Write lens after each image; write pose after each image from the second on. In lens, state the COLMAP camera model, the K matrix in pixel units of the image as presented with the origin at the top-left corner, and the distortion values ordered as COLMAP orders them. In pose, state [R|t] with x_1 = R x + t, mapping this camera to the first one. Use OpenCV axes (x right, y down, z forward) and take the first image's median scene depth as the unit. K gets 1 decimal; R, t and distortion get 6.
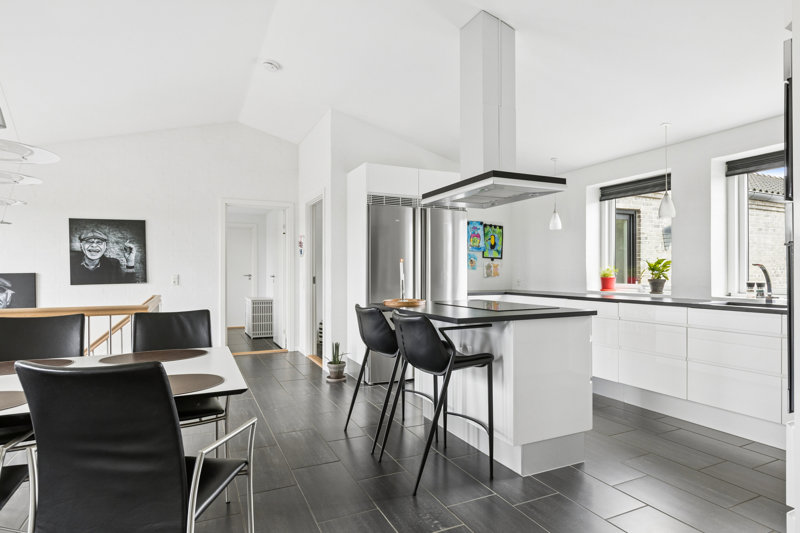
lens RADIAL K [[448.0, 0, 399.5], [0, 448.0, 268.9], [0, 0, 1]] dist [0.001247, -0.000070]
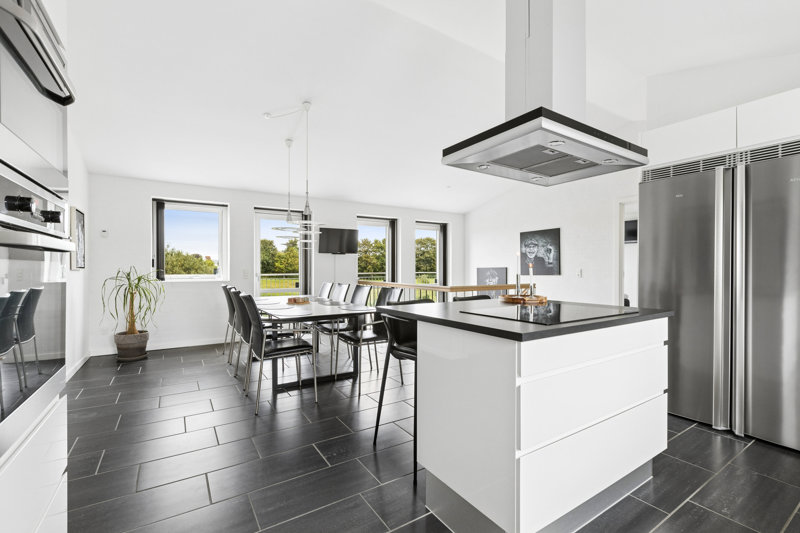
lens RADIAL K [[355.9, 0, 400.1], [0, 355.9, 267.9], [0, 0, 1]] dist [0.000207, 0.000027]
pose [[0.134380, 0.002363, -0.990927, 0.426741], [0.000428, 0.999997, 0.002443, 0.007508], [0.990930, -0.000752, 0.134379, 0.397293]]
